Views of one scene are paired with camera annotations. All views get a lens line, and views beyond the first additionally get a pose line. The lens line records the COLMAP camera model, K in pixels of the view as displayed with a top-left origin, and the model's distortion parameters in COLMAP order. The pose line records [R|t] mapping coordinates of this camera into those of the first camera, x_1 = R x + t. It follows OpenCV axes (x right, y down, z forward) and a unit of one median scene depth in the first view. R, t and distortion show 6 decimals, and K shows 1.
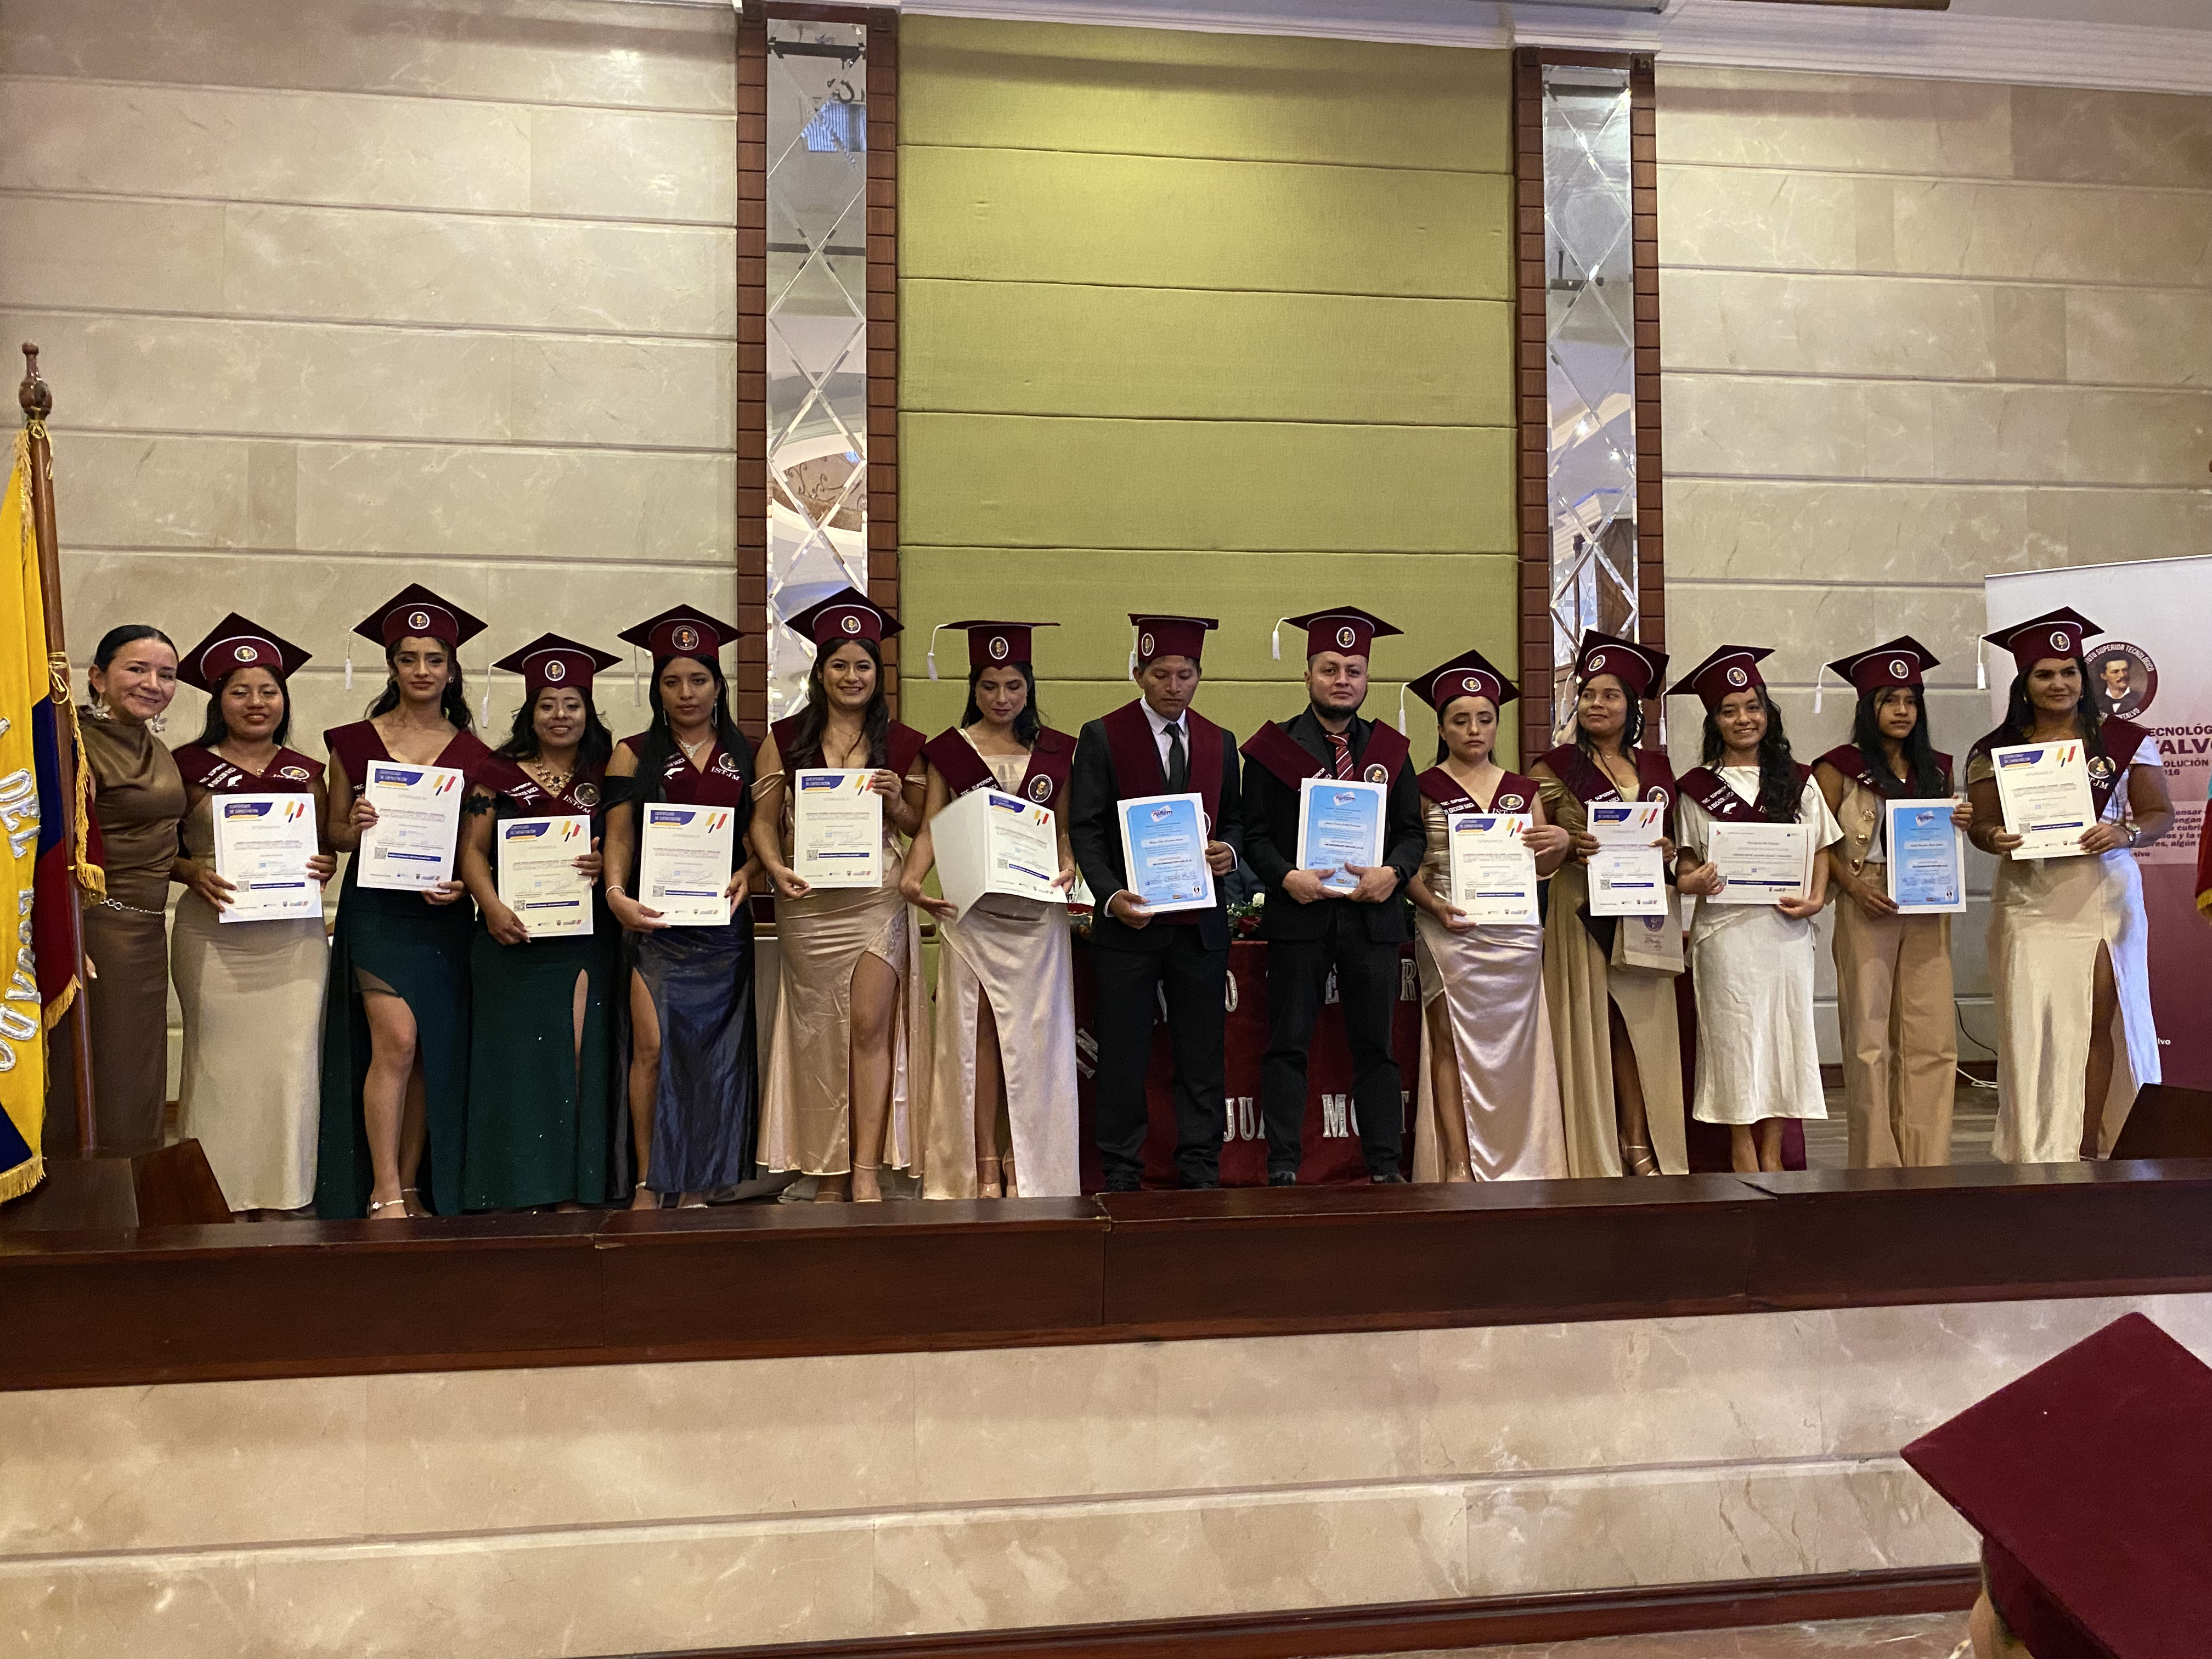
lens RADIAL K [[1669.6, 0, 1107.4], [0, 1669.6, 824.6], [0, 0, 1]] dist [0.002546, -0.006763]
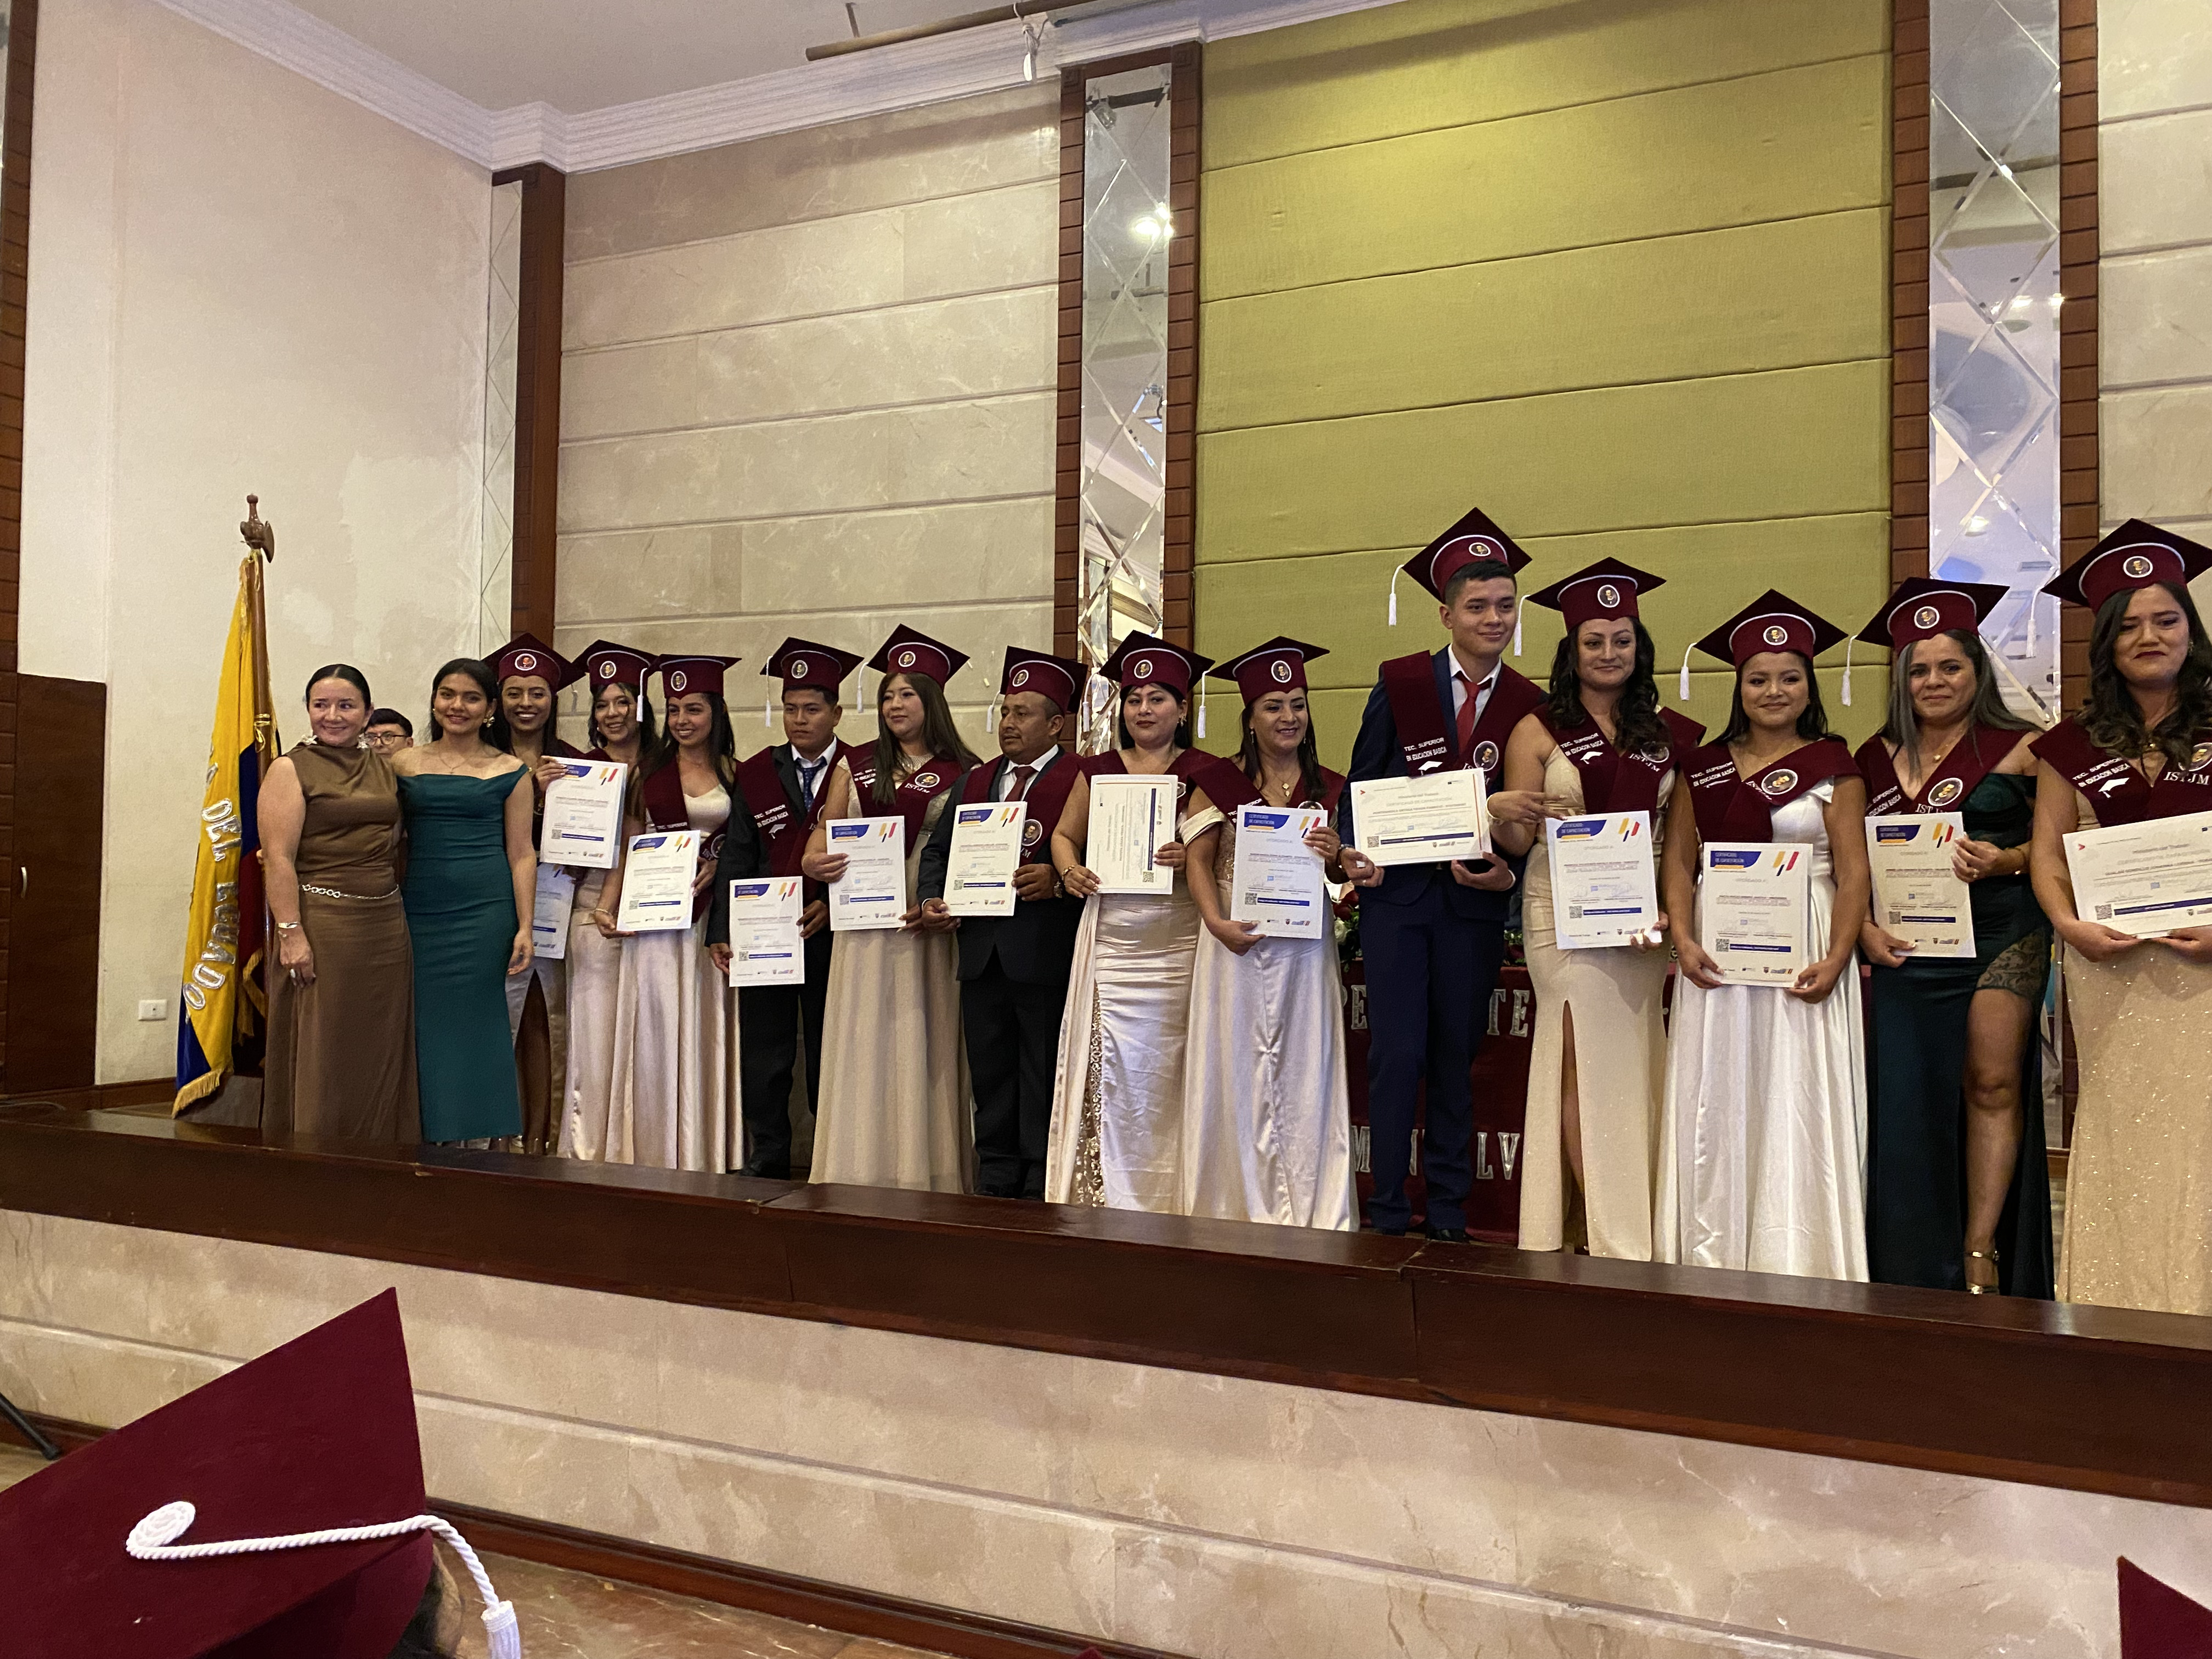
lens RADIAL K [[1718.9, 0, 1107.0], [0, 1718.9, 828.2], [0, 0, 1]] dist [0.024864, -0.060110]
pose [[0.844928, -0.001986, -0.534876, 0.713717], [0.000498, 0.999996, -0.002927, -0.005355], [0.534879, 0.002207, 0.844926, 0.145571]]
